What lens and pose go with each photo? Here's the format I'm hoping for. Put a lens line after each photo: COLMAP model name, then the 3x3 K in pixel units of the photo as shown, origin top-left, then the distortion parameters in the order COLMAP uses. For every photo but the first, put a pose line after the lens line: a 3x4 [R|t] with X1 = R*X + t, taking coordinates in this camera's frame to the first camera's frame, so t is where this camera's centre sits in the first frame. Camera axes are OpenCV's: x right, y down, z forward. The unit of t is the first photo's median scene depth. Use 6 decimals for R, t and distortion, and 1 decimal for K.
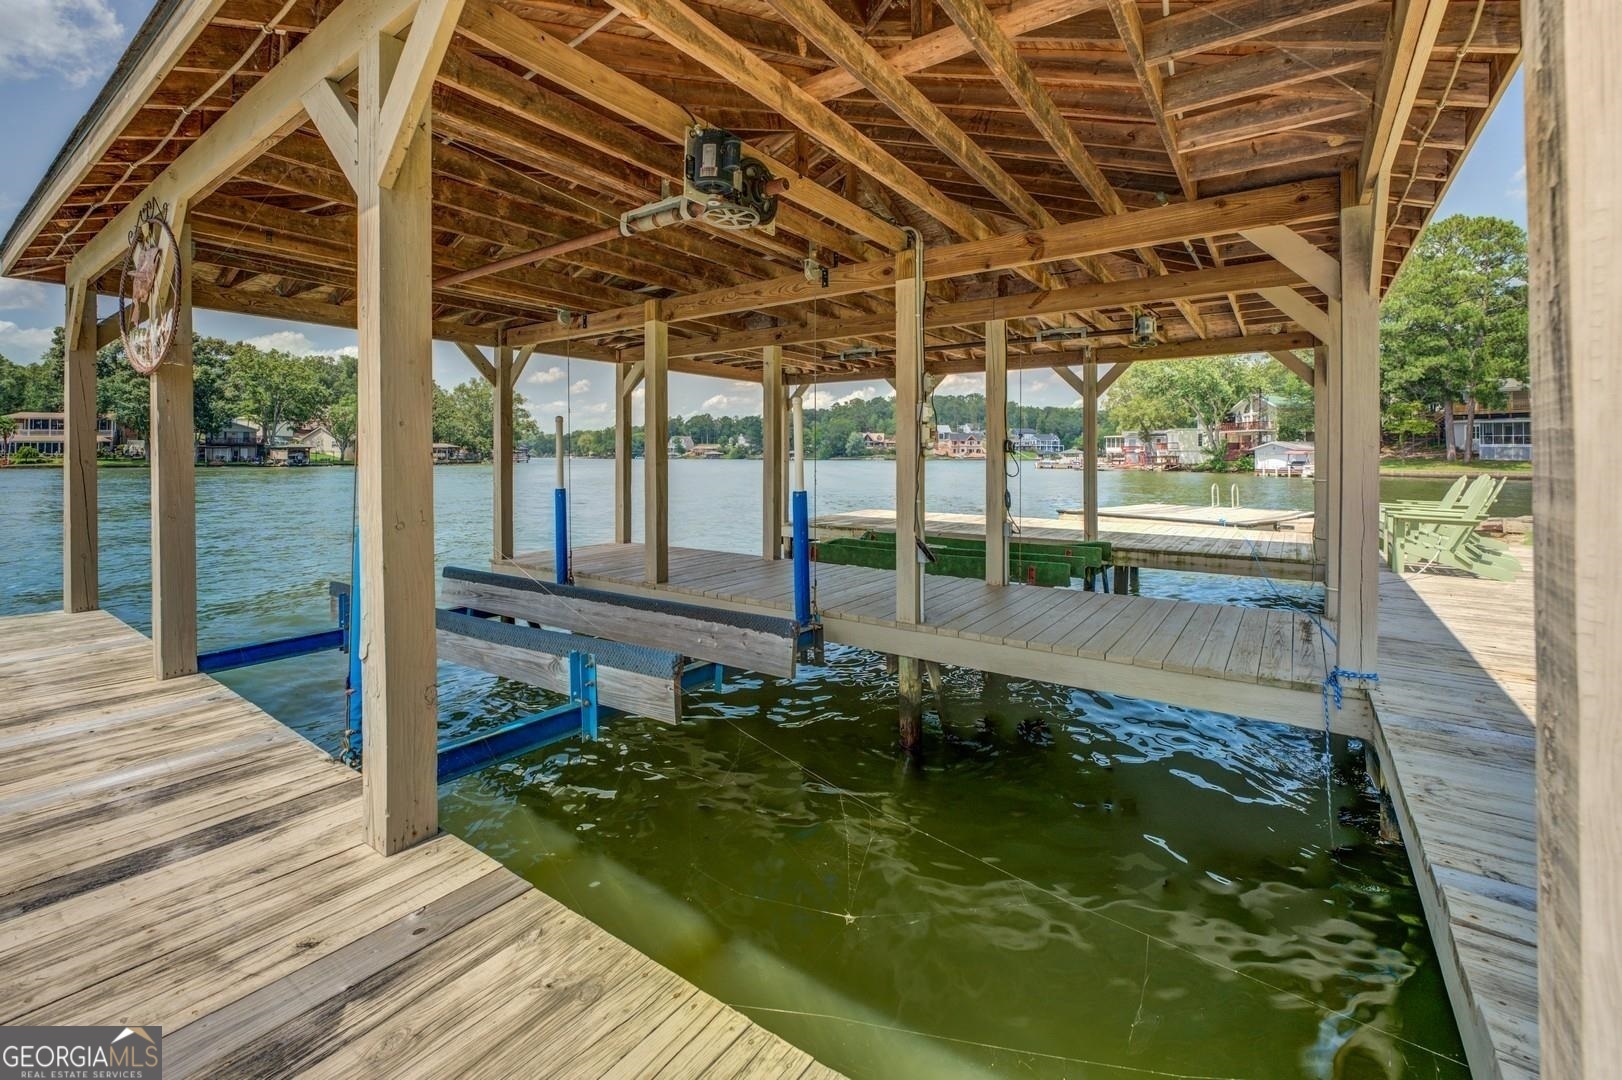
lens RADIAL K [[686.9, 0, 811.9], [0, 686.9, 469.1], [0, 0, 1]] dist [-0.021454, -0.000384]
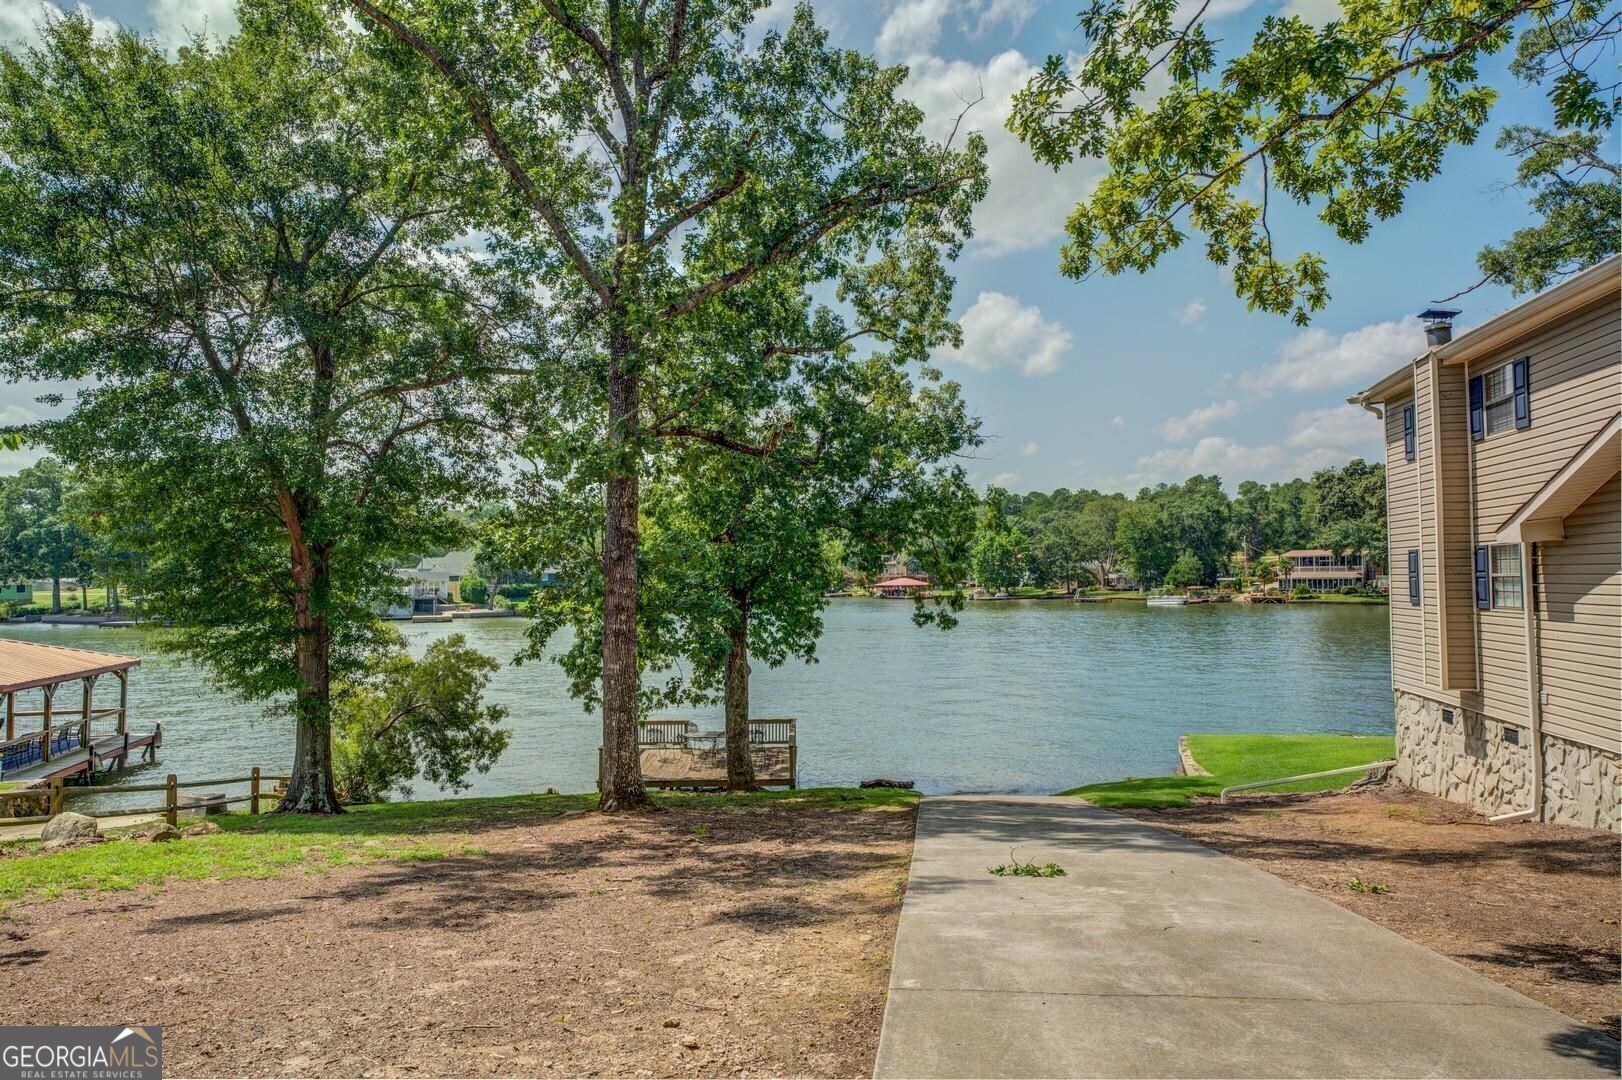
lens RADIAL K [[1046.7, 0, 811.0], [0, 1046.7, 540.0], [0, 0, 1]] dist [0.026212, -0.000558]
pose [[0.302650, -0.033138, -0.952526, 0.209831], [-0.008822, 0.999255, -0.037567, -0.028099], [0.953061, 0.019773, 0.302132, -0.261084]]
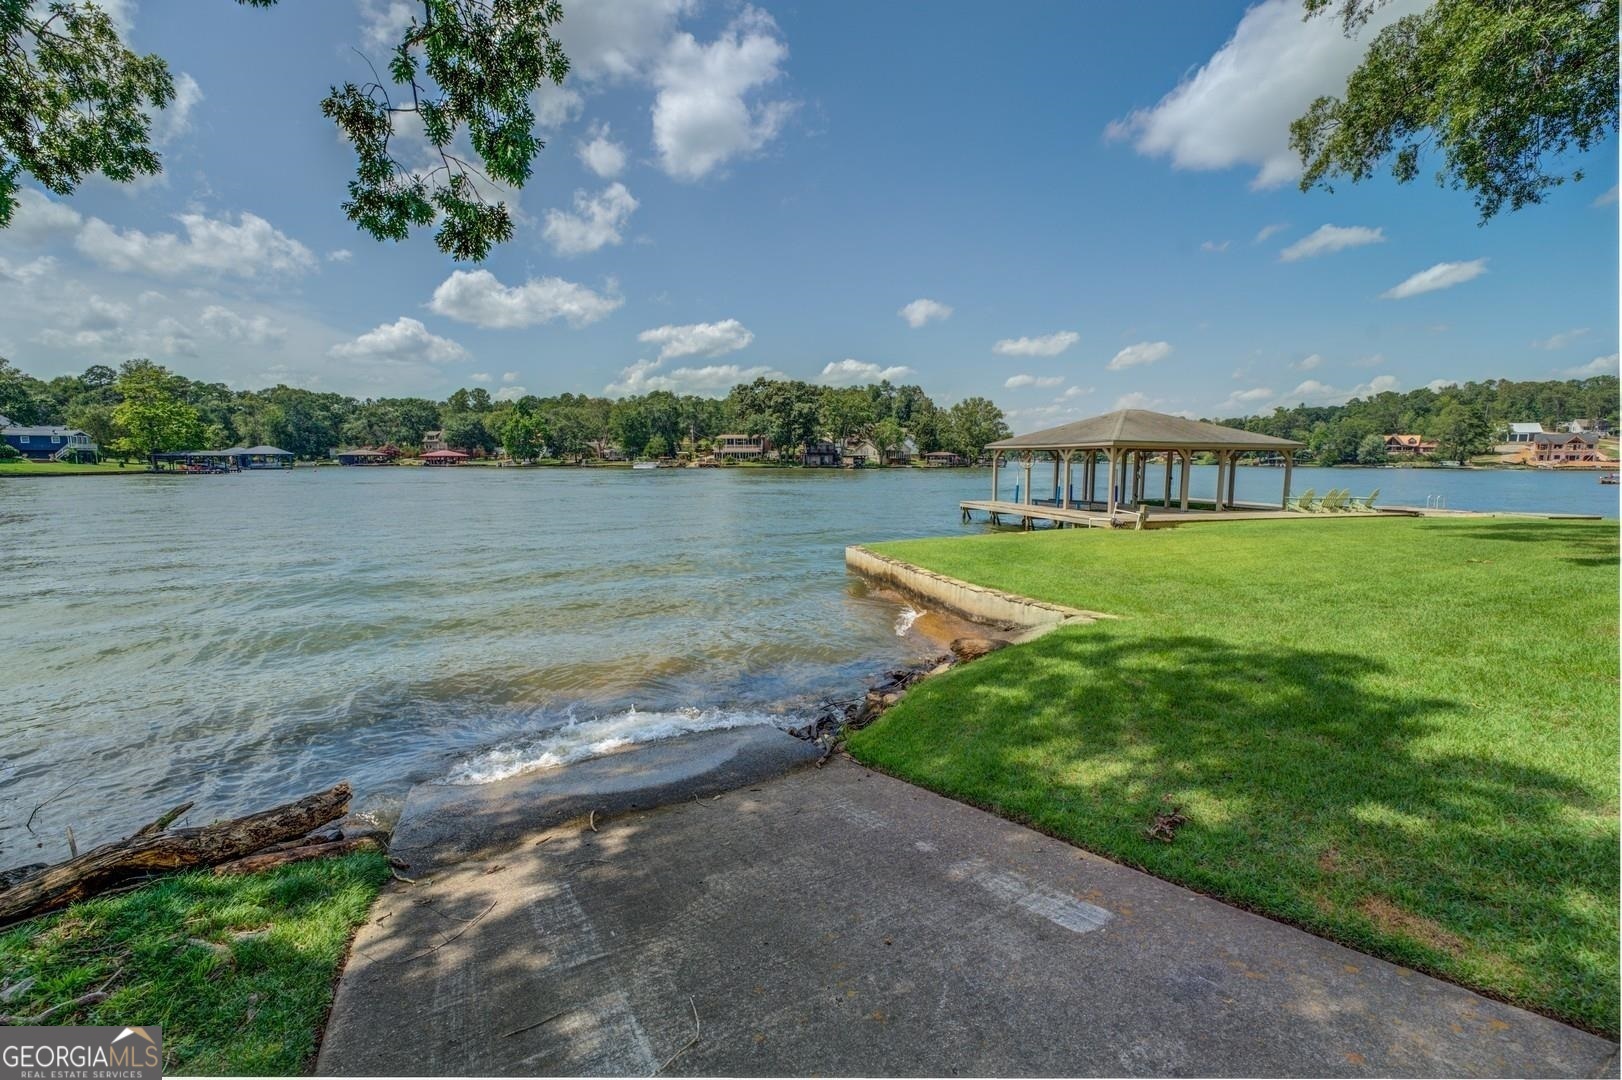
lens RADIAL K [[653.6, 0, 803.3], [0, 653.6, 537.1], [0, 0, 1]] dist [-0.024386, 0.005375]
pose [[0.778937, 0.078361, -0.622187, 0.051433], [-0.015474, 0.994262, 0.105849, -0.003872], [0.626911, -0.072822, 0.775680, -0.187180]]
